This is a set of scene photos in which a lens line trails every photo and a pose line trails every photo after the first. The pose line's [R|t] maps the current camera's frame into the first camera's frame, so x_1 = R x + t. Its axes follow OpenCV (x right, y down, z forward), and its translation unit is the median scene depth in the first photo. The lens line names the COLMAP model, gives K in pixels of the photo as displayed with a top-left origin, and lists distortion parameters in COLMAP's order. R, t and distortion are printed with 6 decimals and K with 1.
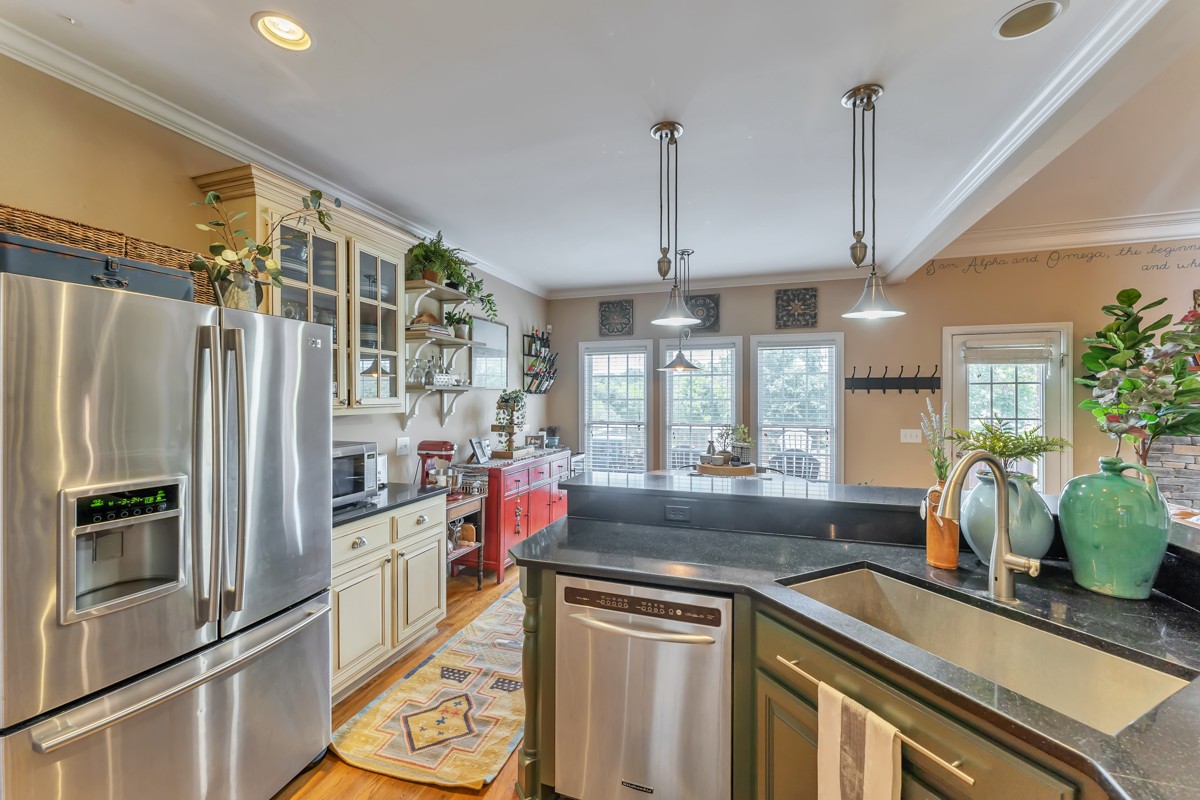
lens RADIAL K [[490.4, 0, 608.5], [0, 490.4, 398.8], [0, 0, 1]] dist [0.003393, -0.000348]
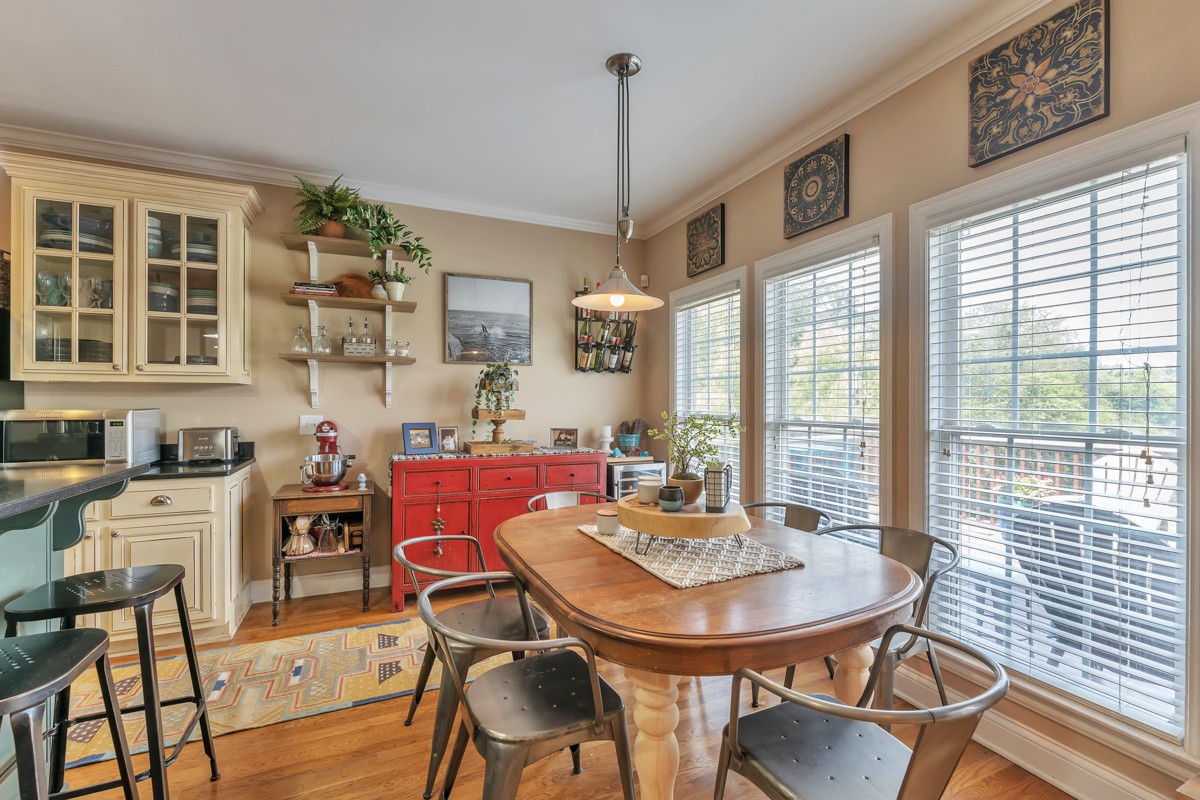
lens RADIAL K [[515.9, 0, 602.9], [0, 515.9, 400.0], [0, 0, 1]] dist [-0.000280, -0.000513]
pose [[0.661965, 0.002249, -0.749531, 0.451984], [-0.007521, 0.999965, -0.003641, 0.035218], [0.749497, 0.008048, 0.661959, 0.542393]]
